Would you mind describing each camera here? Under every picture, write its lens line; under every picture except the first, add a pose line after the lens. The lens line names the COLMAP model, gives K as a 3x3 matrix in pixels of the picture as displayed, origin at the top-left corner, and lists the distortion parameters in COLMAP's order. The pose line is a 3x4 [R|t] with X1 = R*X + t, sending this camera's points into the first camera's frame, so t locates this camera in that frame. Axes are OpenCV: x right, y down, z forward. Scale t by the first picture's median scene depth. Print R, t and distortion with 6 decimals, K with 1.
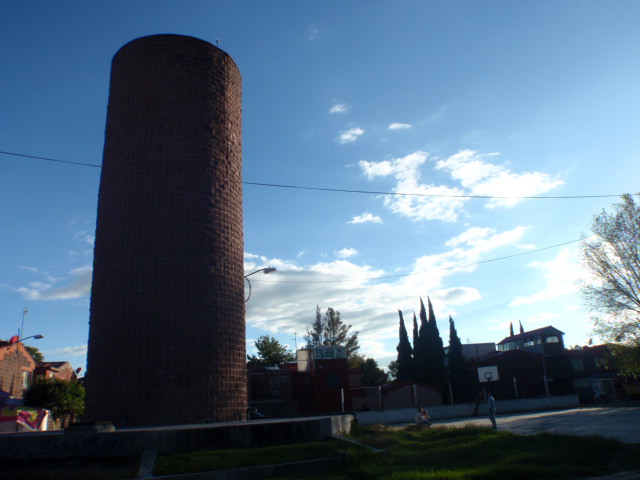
lens RADIAL K [[523.9, 0, 320.6], [0, 523.9, 230.0], [0, 0, 1]] dist [-0.121329, 0.074706]
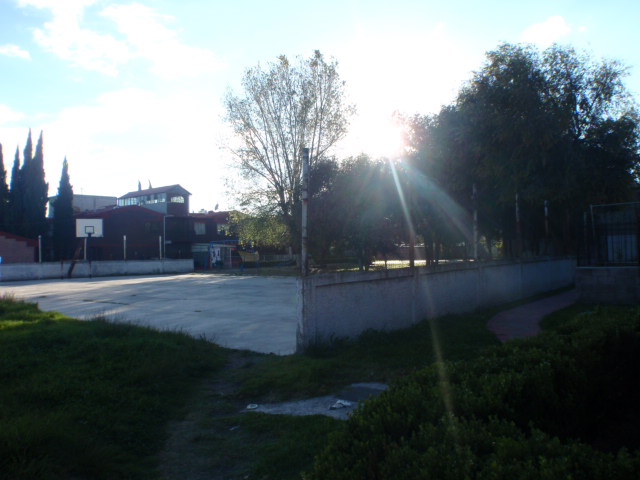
lens RADIAL K [[524.5, 0, 316.4], [0, 524.5, 235.6], [0, 0, 1]] dist [-0.104243, 0.040022]
pose [[0.785314, 0.061162, 0.616069, 0.106063], [-0.224902, 0.955309, 0.191845, 0.056487], [-0.576802, -0.289214, 0.763973, 0.173088]]
